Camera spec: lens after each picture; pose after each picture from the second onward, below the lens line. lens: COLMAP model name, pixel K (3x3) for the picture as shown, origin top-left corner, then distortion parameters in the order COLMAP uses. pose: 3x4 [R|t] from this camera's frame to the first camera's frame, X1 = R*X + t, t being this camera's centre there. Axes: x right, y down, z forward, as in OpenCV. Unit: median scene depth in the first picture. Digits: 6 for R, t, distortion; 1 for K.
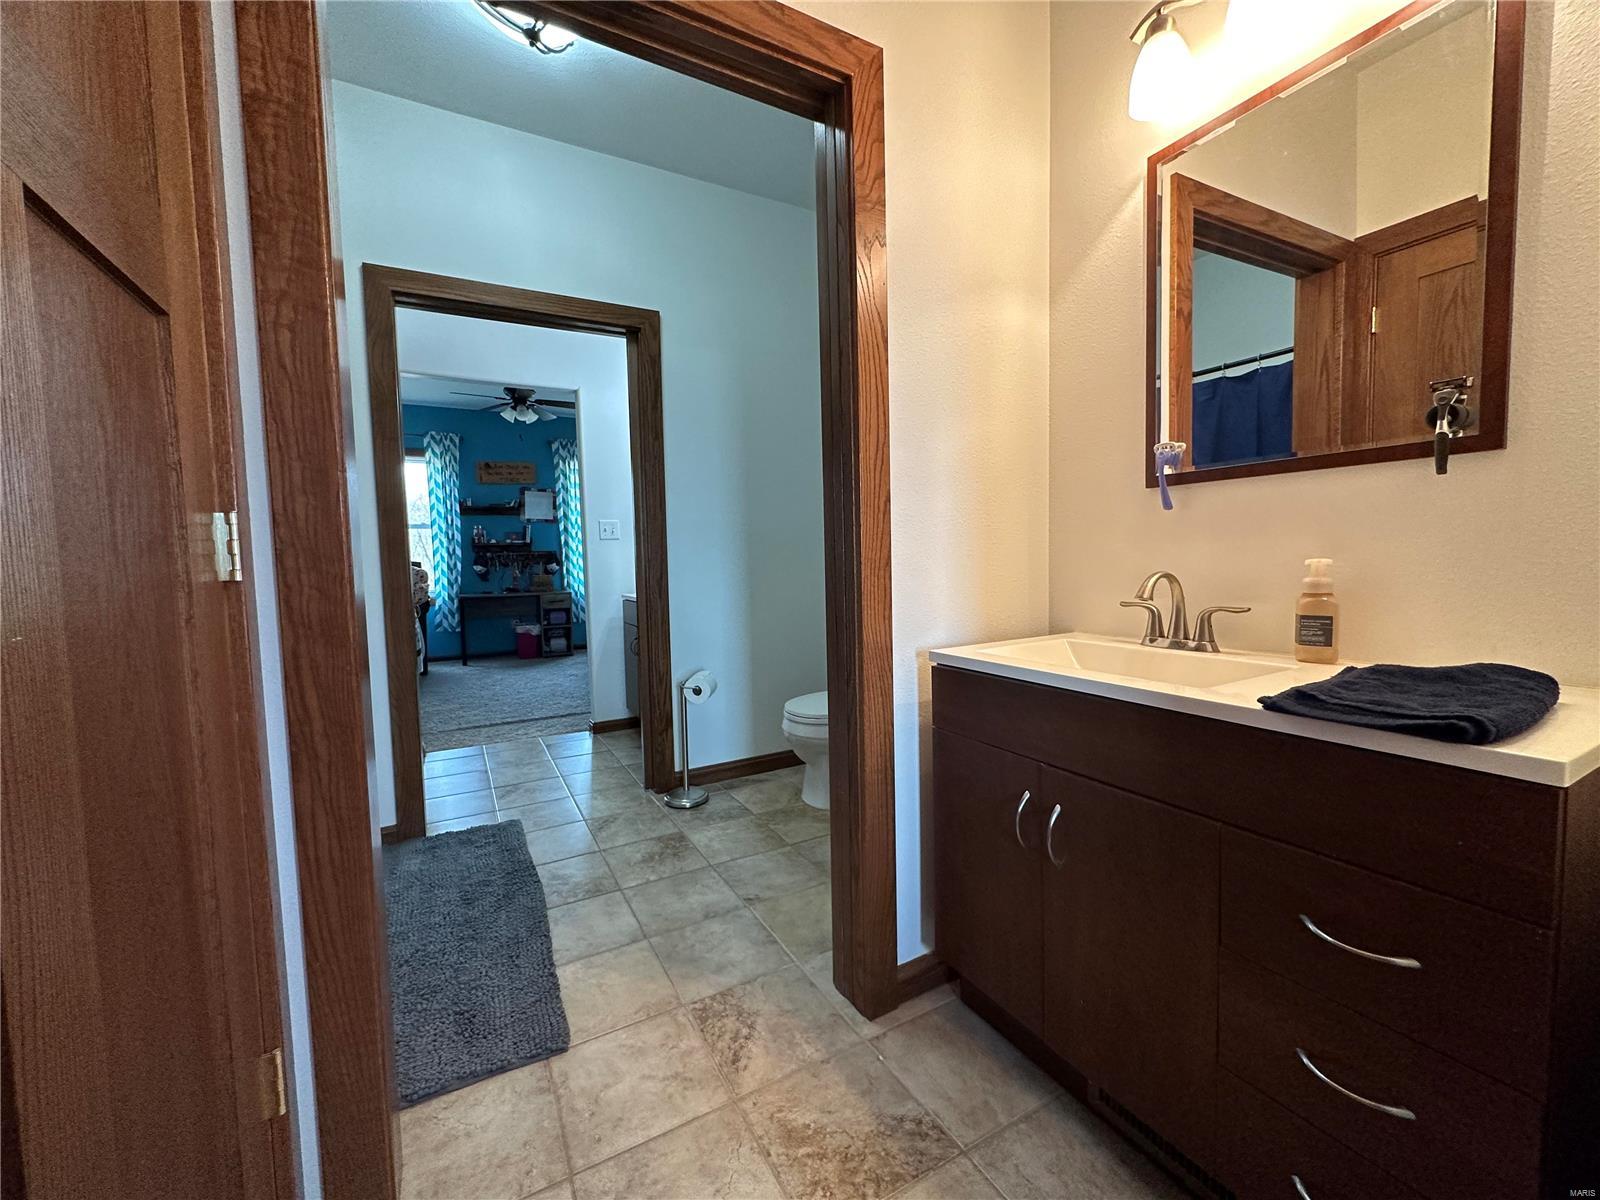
lens RADIAL K [[638.5, 0, 799.4], [0, 638.5, 598.3], [0, 0, 1]] dist [-0.002268, 0.000888]
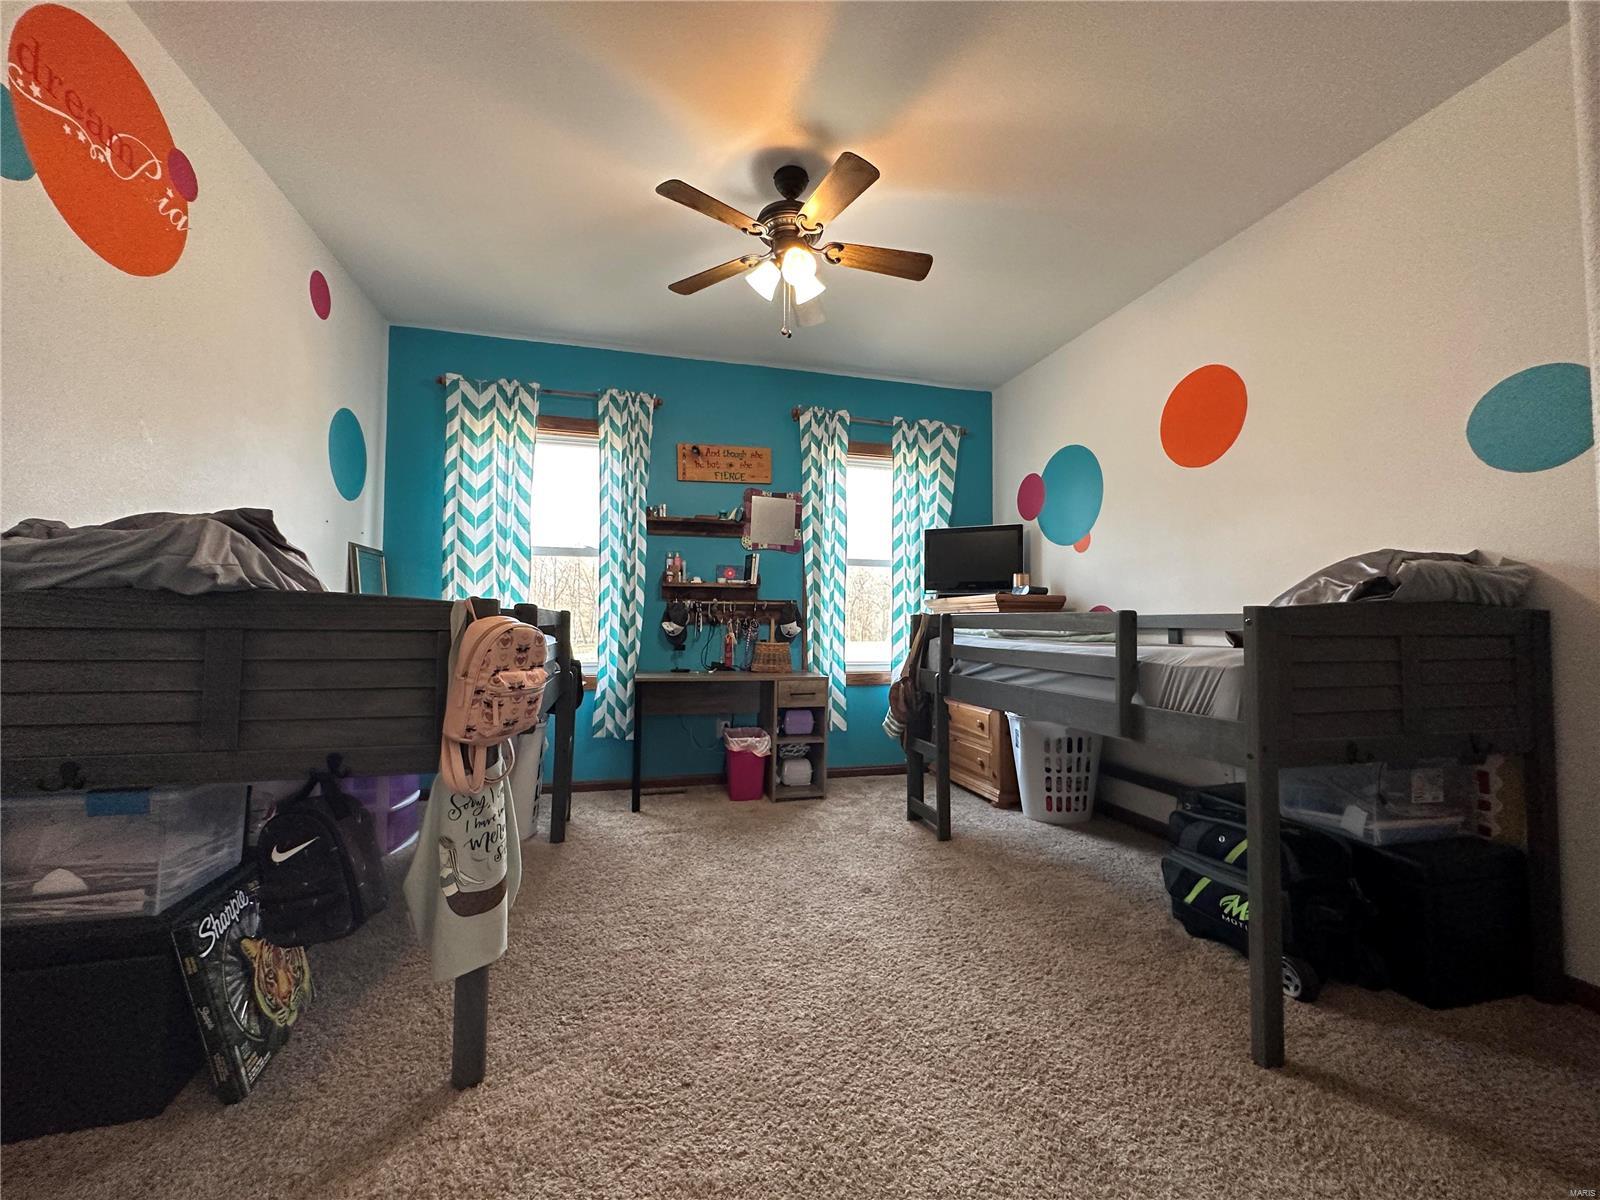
lens RADIAL K [[638.5, 0, 799.4], [0, 638.5, 598.3], [0, 0, 1]] dist [-0.002268, 0.000888]
pose [[0.975614, 0.025741, -0.217979, -0.266200], [-0.045951, 0.995046, -0.088160, -0.027535], [0.214630, 0.096027, 0.971963, 0.468483]]
